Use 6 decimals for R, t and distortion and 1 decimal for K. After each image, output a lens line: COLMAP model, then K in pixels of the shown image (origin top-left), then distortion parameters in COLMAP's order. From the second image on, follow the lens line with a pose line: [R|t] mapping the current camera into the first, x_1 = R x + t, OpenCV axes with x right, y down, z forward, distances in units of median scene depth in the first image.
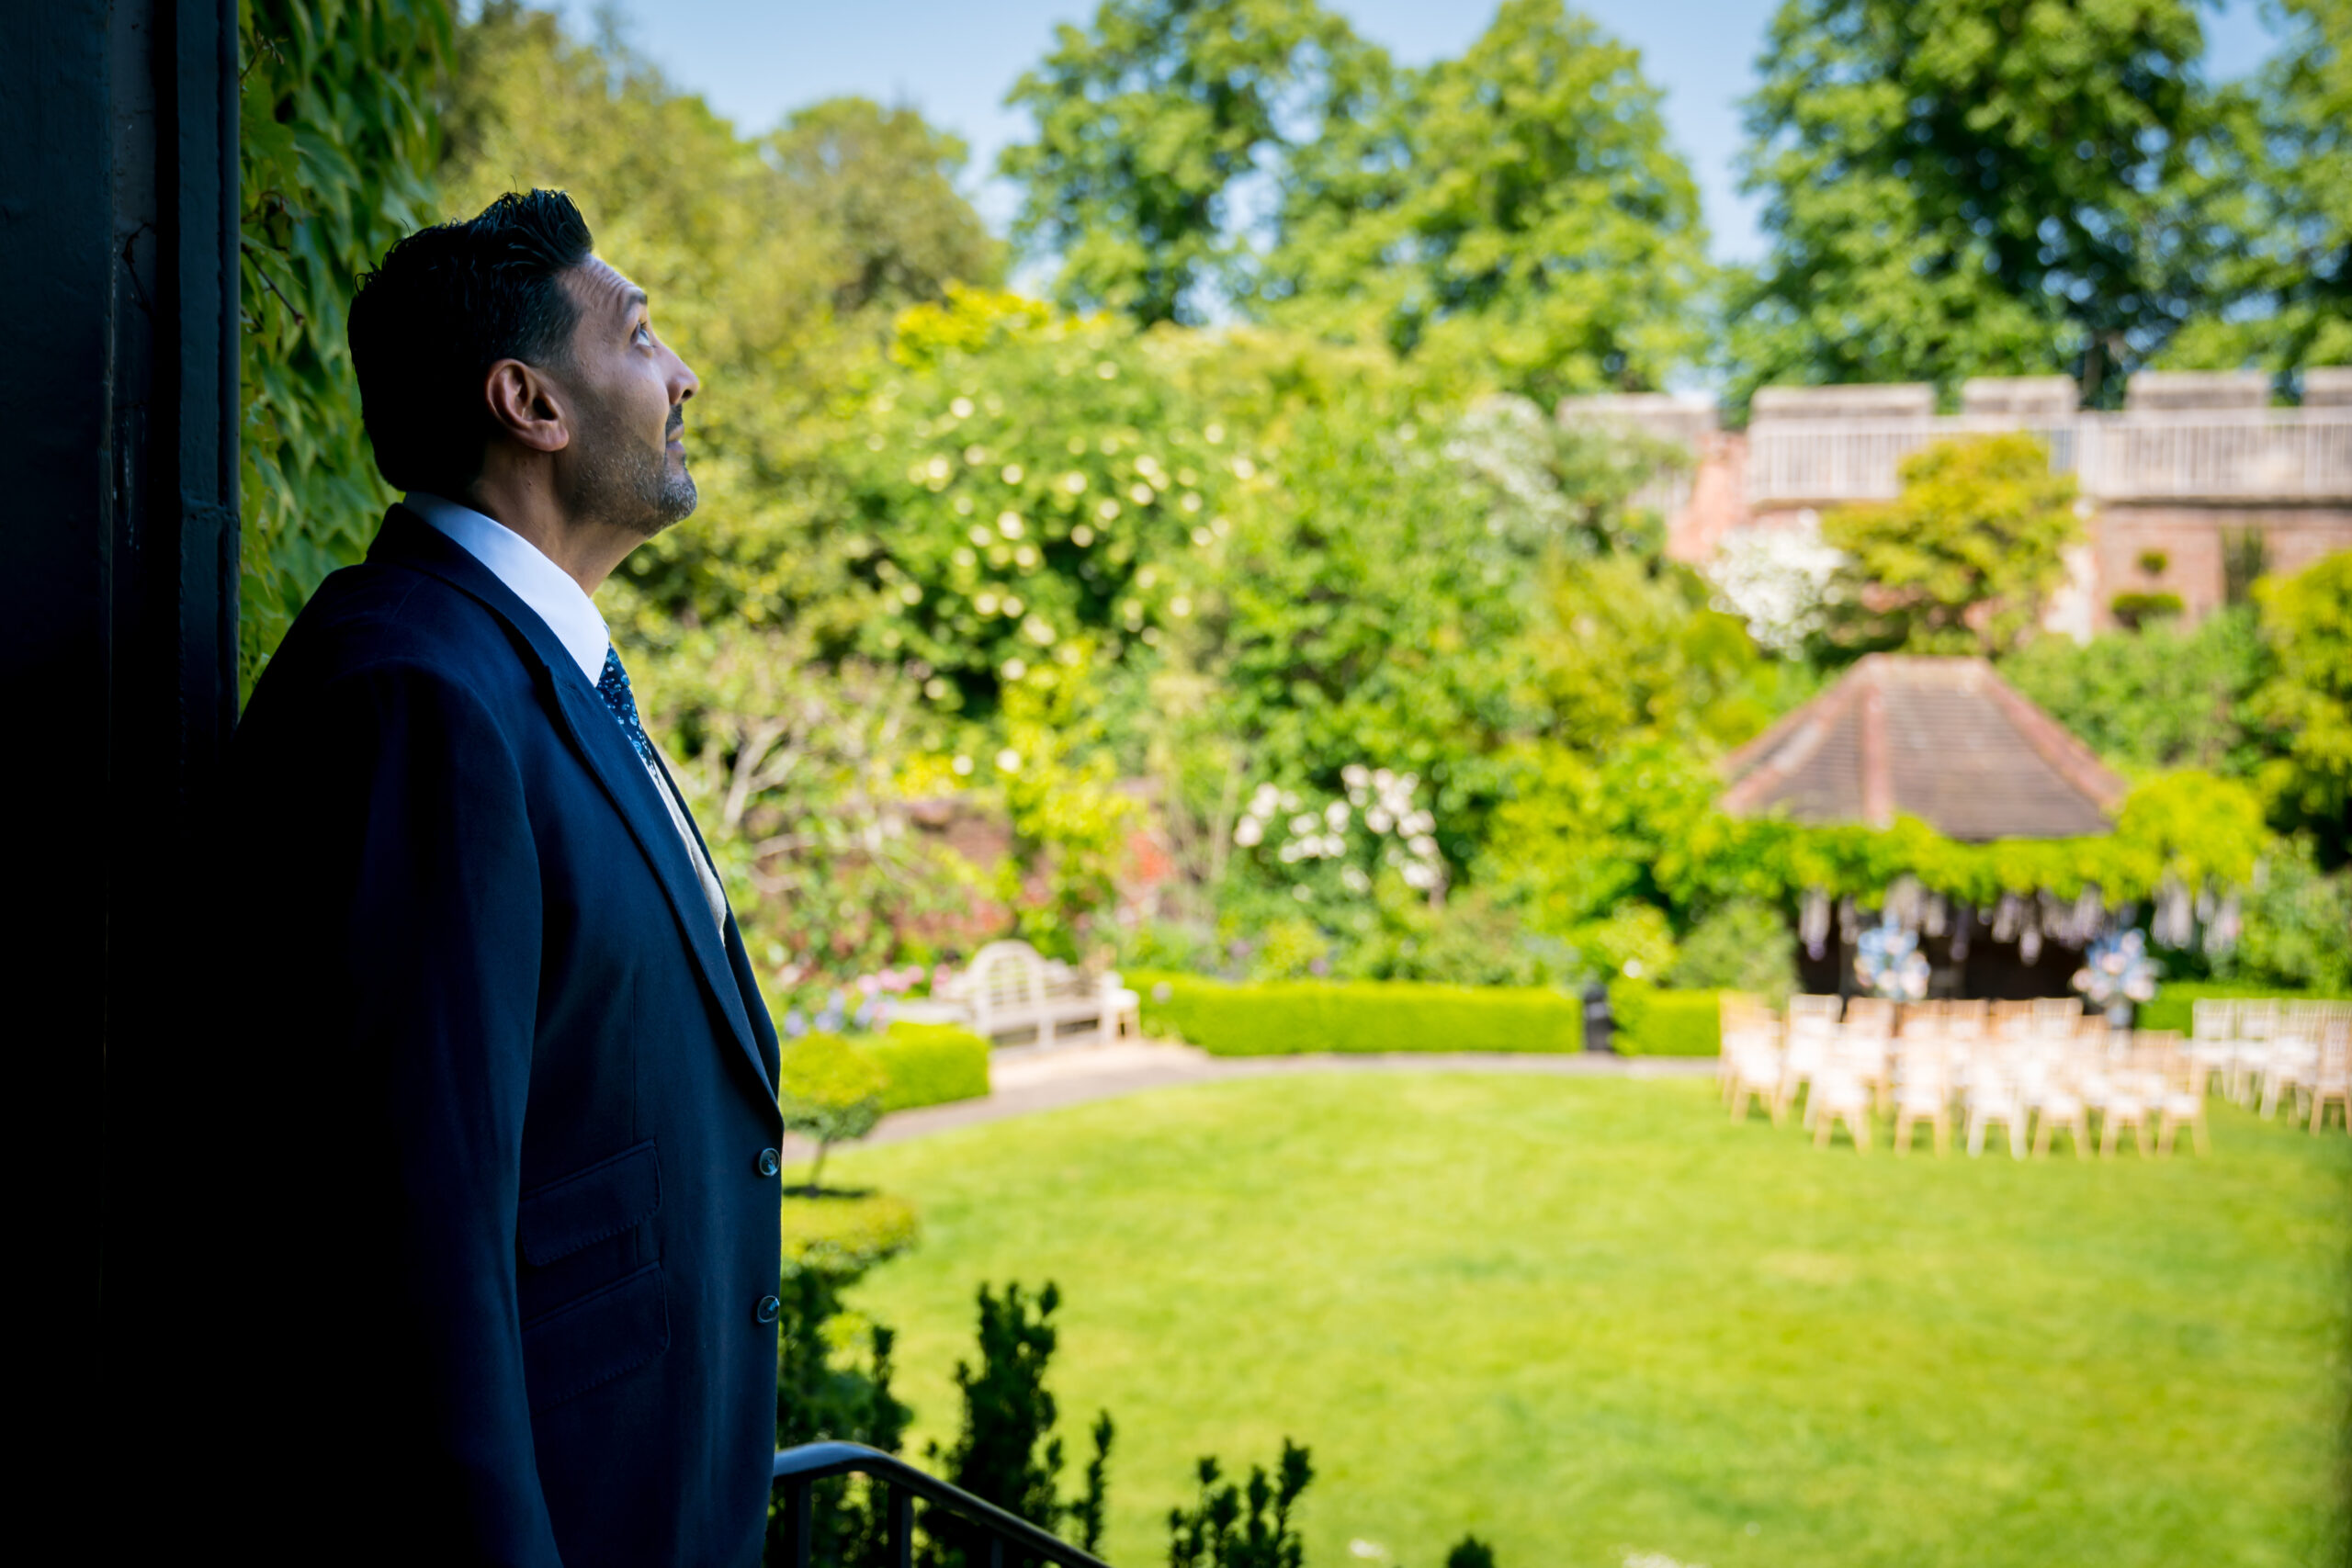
lens RADIAL K [[2694.0, 0, 1172.5], [0, 2694.0, 788.6], [0, 0, 1]] dist [0.082460, 0.000000]
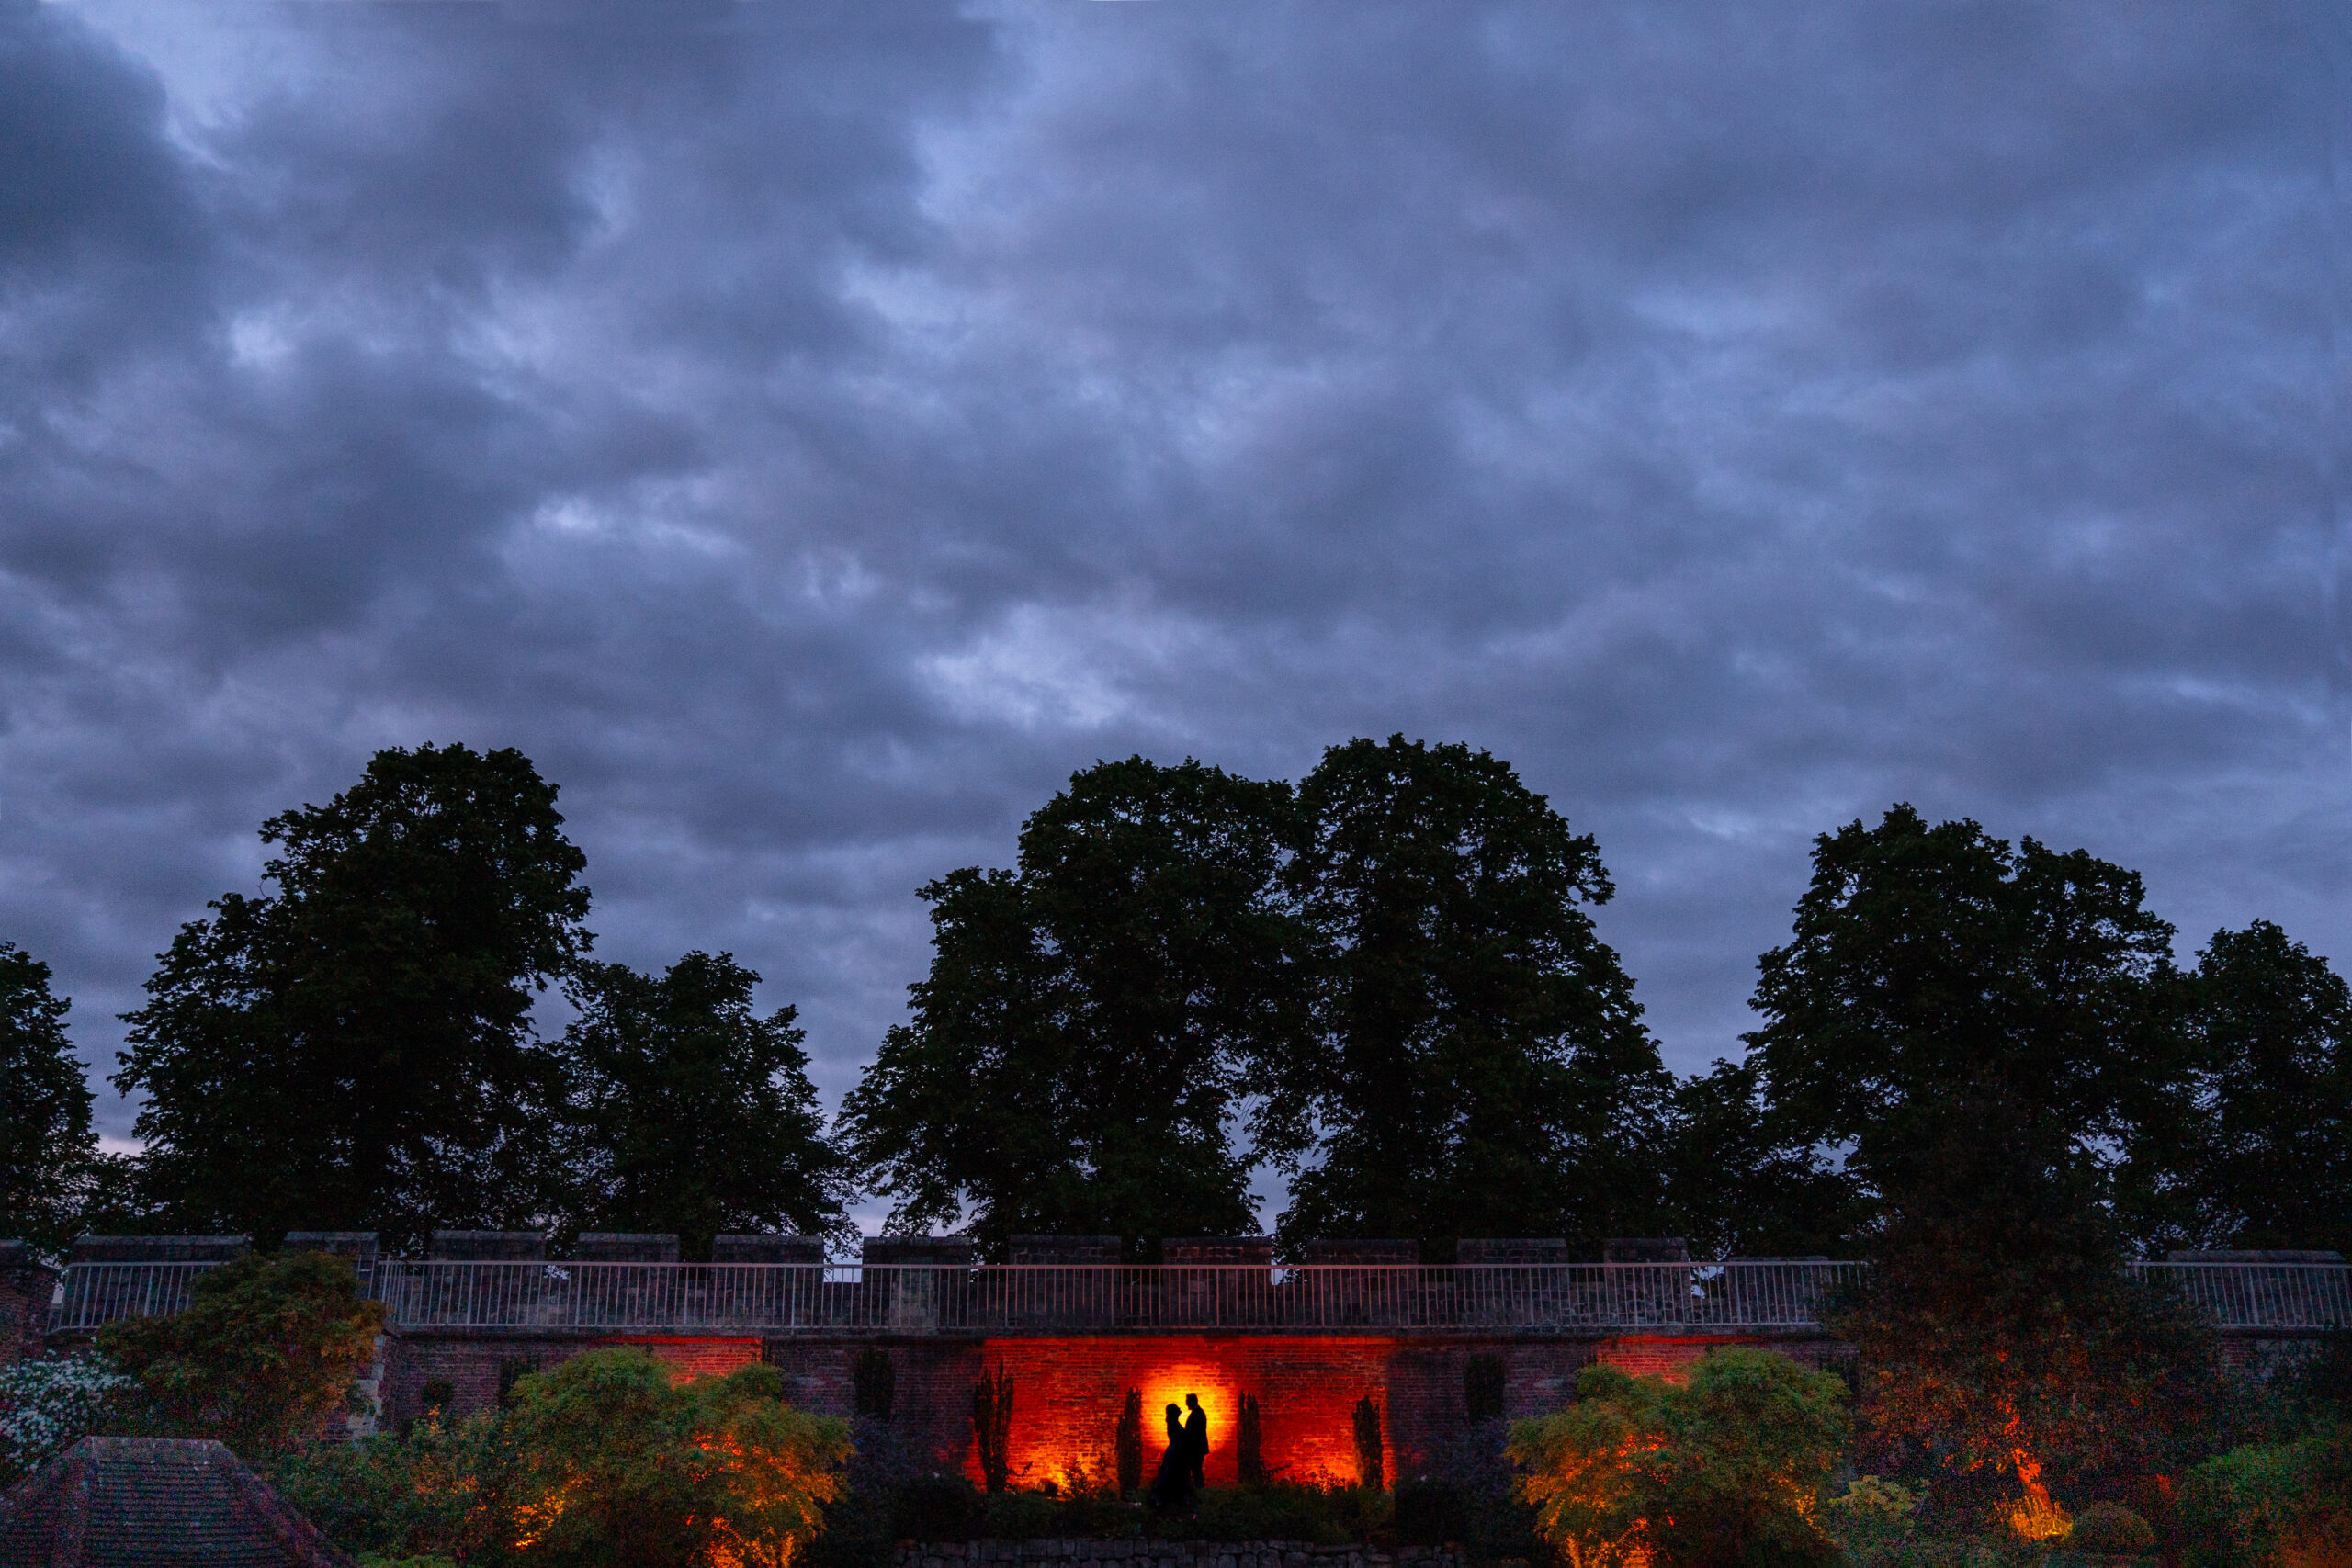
lens RADIAL K [[2058.4, 0, 1197.4], [0, 2058.4, 781.2], [0, 0, 1]] dist [-0.046188, 0.031563]
pose [[0.800162, 0.186206, 0.570147, 0.064623], [0.072491, 0.913596, -0.400110, 0.028033], [-0.595387, 0.361483, 0.717527, 0.103806]]
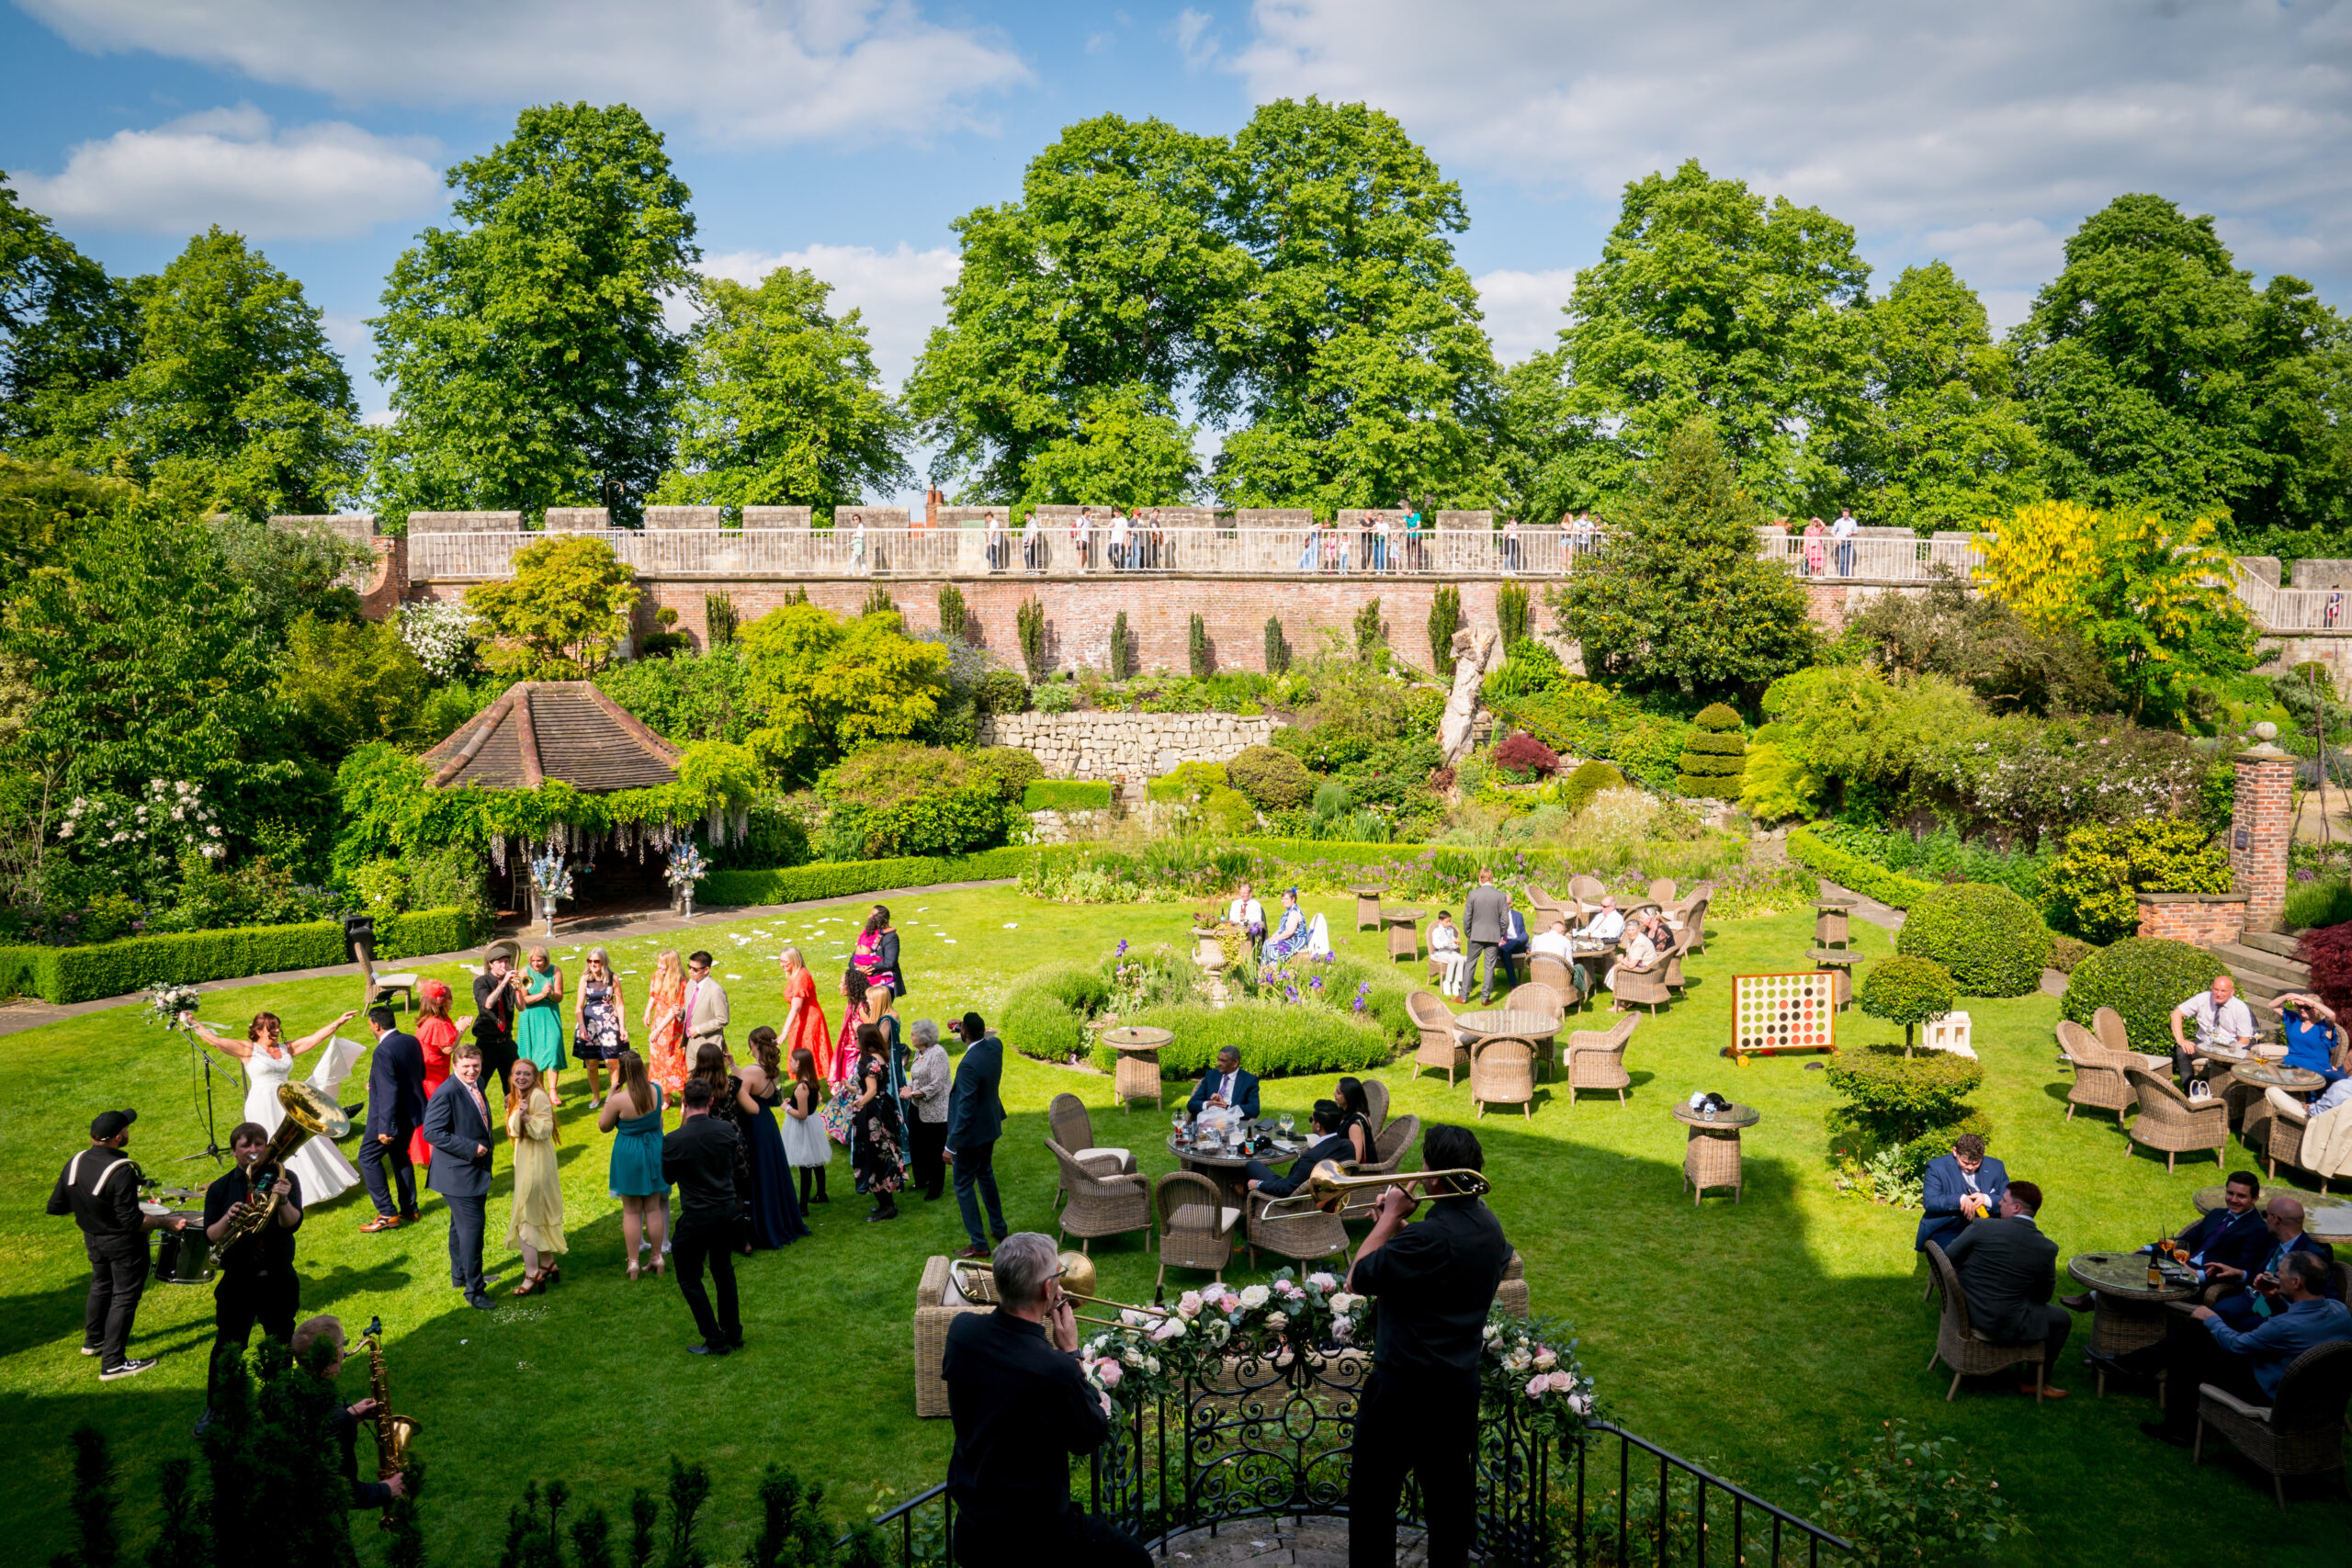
lens RADIAL K [[1642.7, 0, 1186.4], [0, 1642.7, 799.5], [0, 0, 1]] dist [-0.127100, 0.089992]
pose [[0.782740, -0.086330, 0.616332, -0.007016], [0.069391, 0.996263, 0.051421, -0.000521], [-0.618469, 0.002519, 0.785806, 0.020802]]
